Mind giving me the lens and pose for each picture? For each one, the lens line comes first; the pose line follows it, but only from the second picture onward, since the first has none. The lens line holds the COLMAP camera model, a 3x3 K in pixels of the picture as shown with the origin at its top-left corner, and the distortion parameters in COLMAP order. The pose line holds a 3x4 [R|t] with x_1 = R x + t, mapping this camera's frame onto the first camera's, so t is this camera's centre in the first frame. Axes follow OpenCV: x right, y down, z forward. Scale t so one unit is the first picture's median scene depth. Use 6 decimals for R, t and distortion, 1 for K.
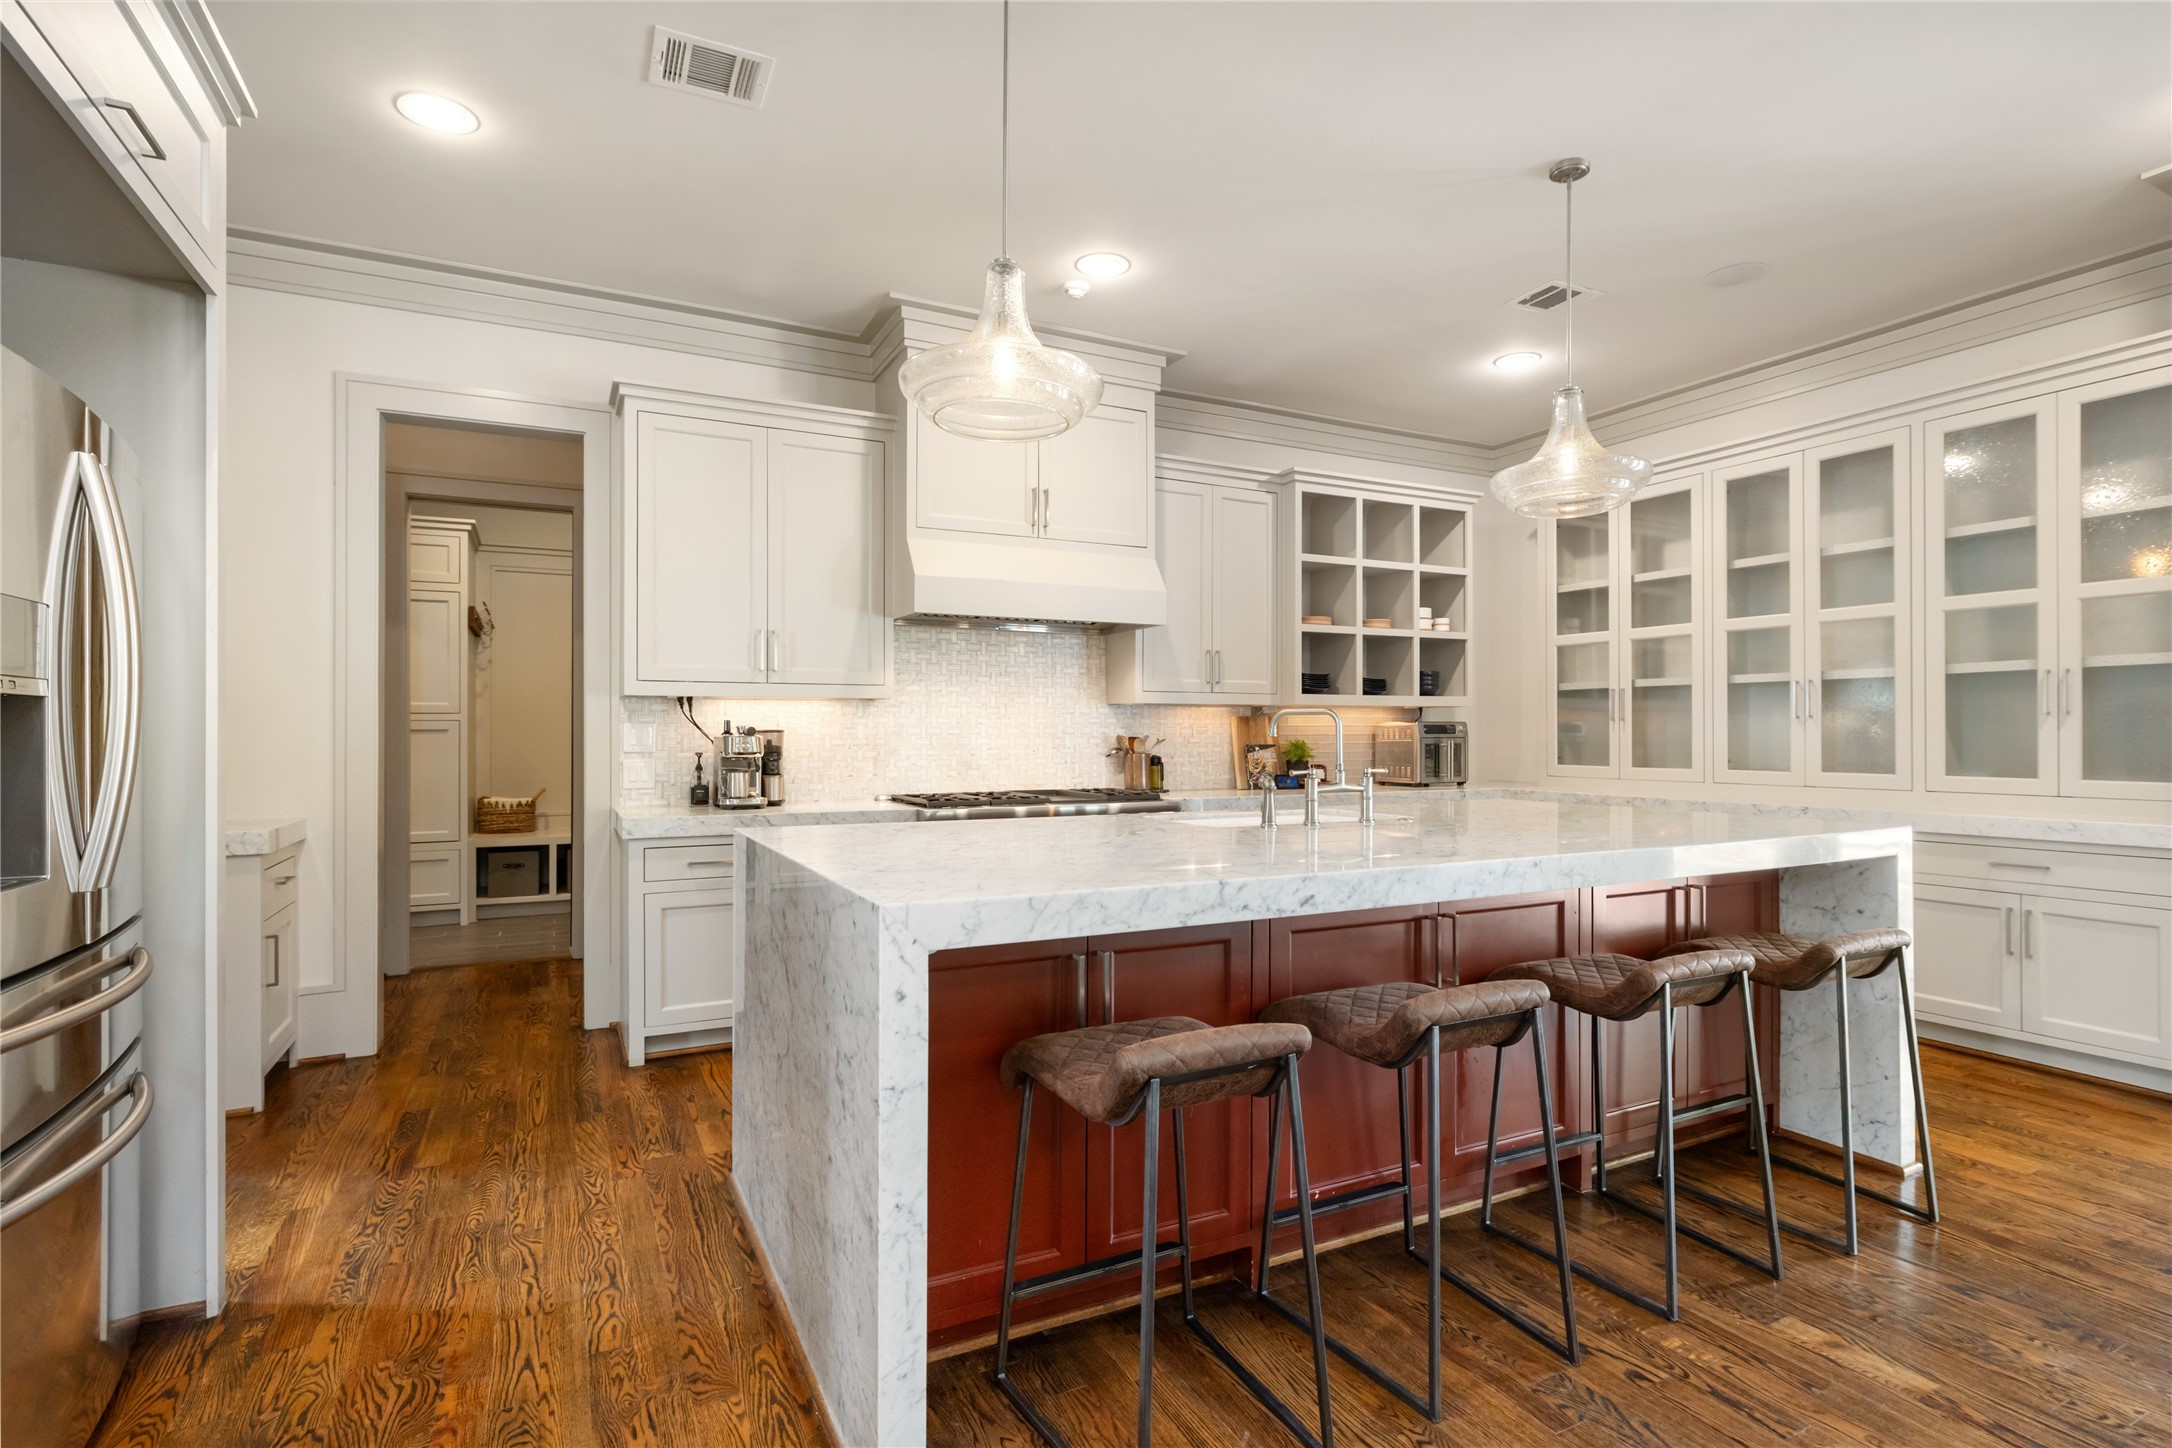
lens RADIAL K [[1036.5, 0, 1097.0], [0, 1036.5, 723.4], [0, 0, 1]] dist [0.007169, 0.000804]
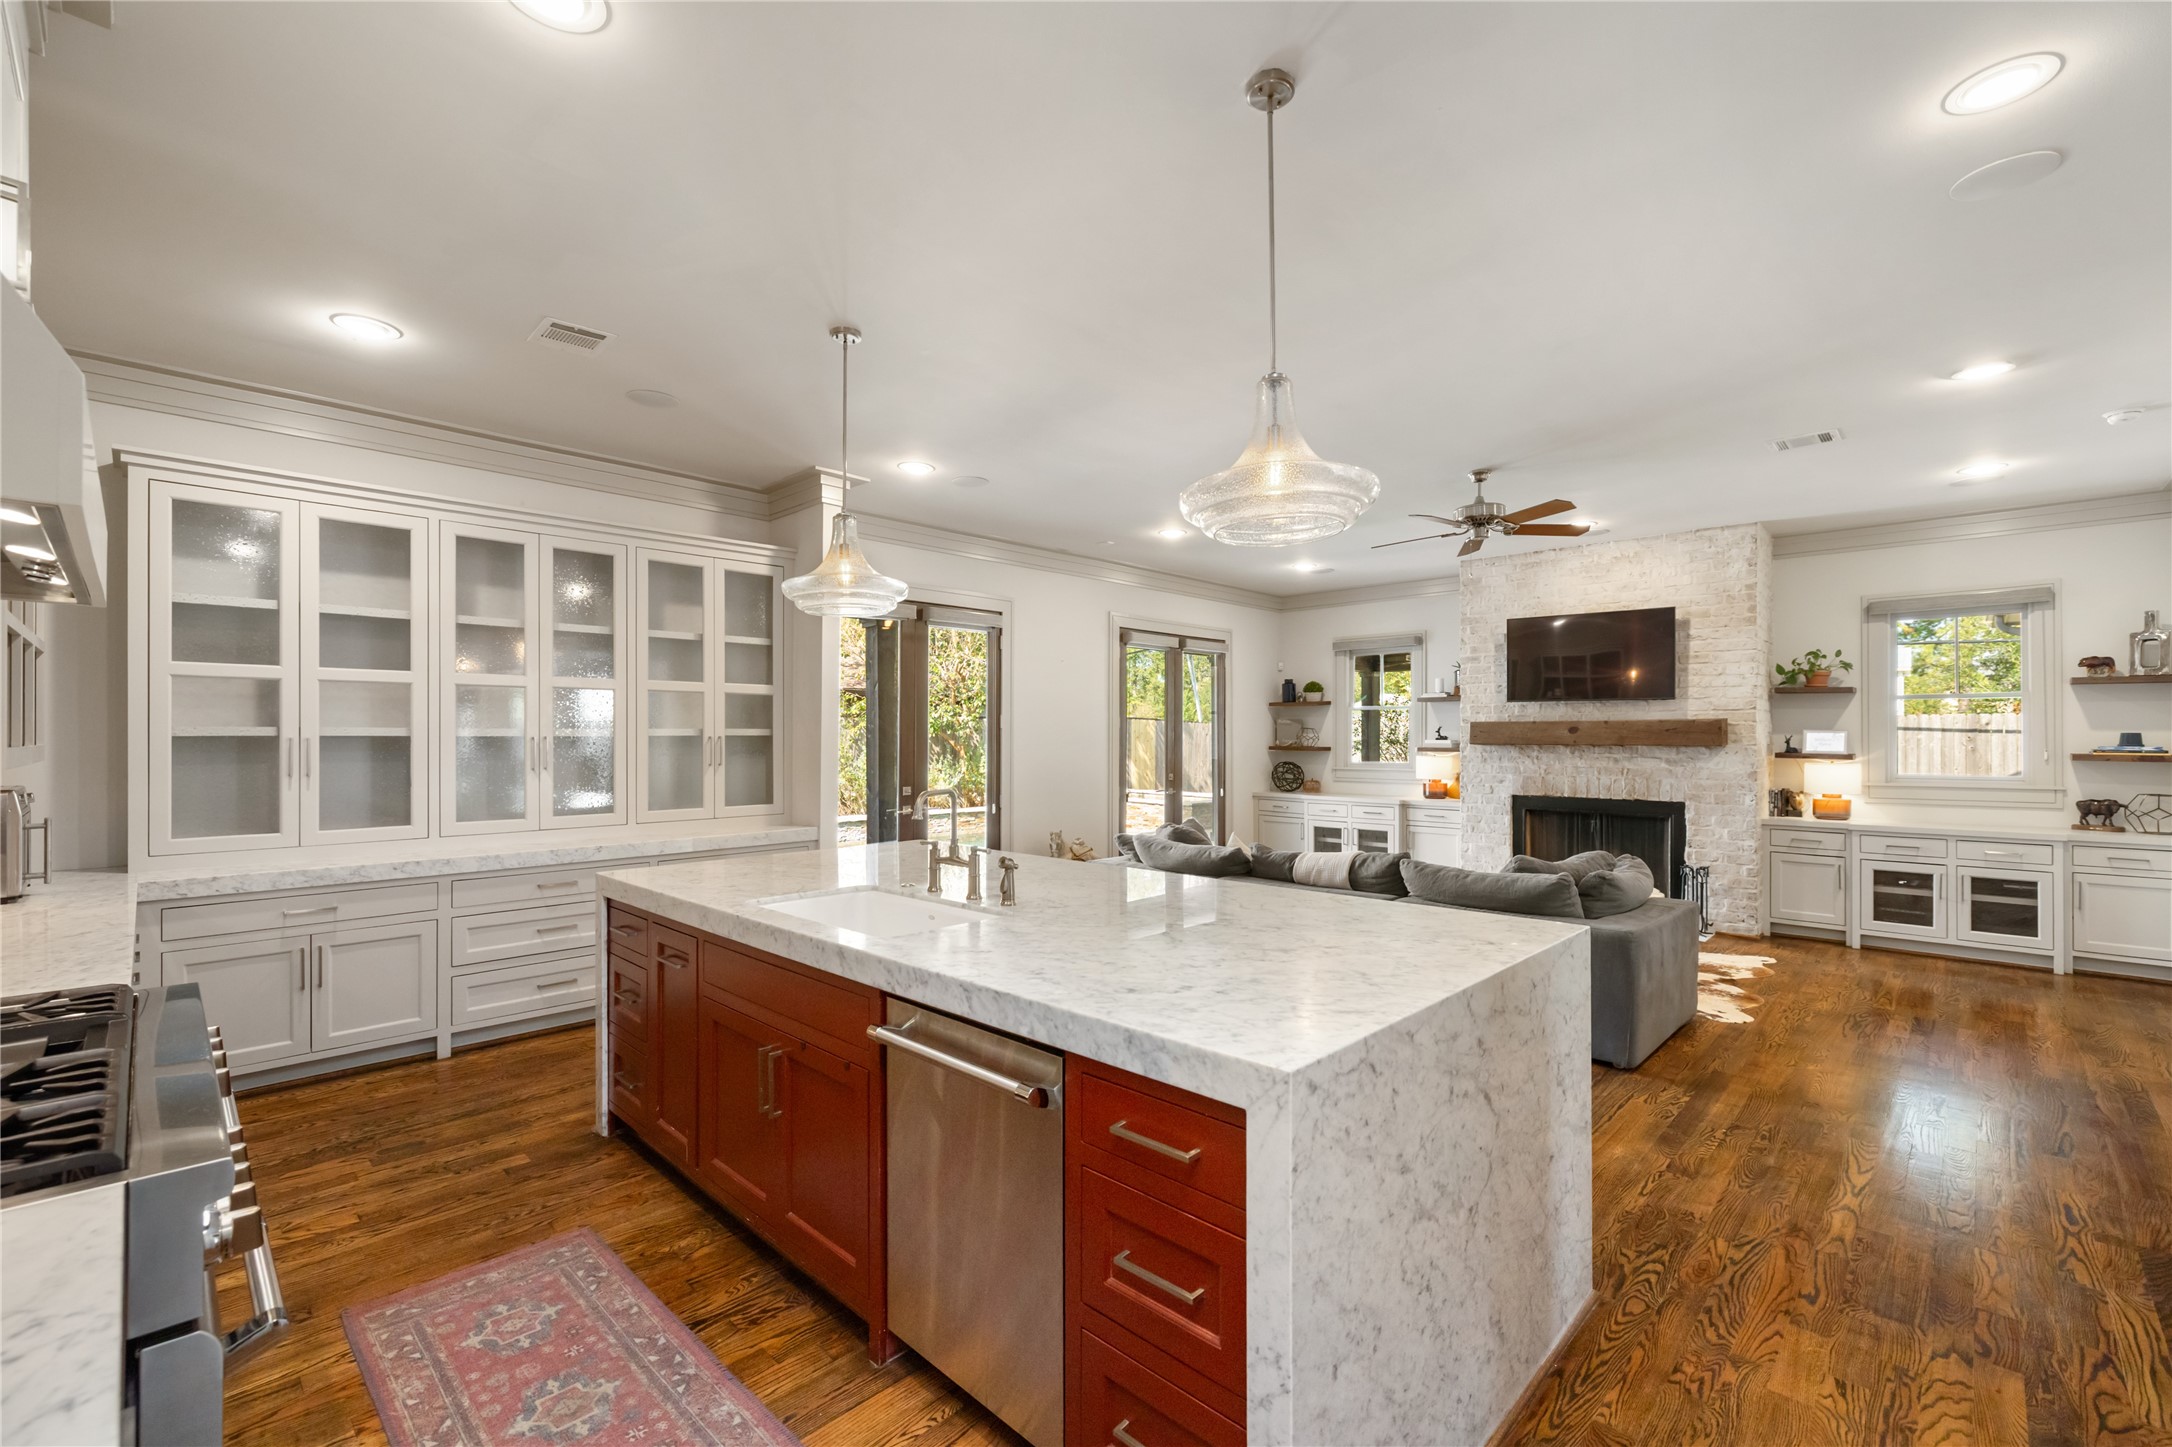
lens RADIAL K [[921.6, 0, 1092.5], [0, 921.6, 735.0], [0, 0, 1]] dist [0.001840, -0.001214]
pose [[-0.320064, 0.010806, 0.947334, -0.430830], [0.004989, 0.999940, -0.009720, -0.030684], [-0.947383, 0.001615, -0.320098, 0.705555]]
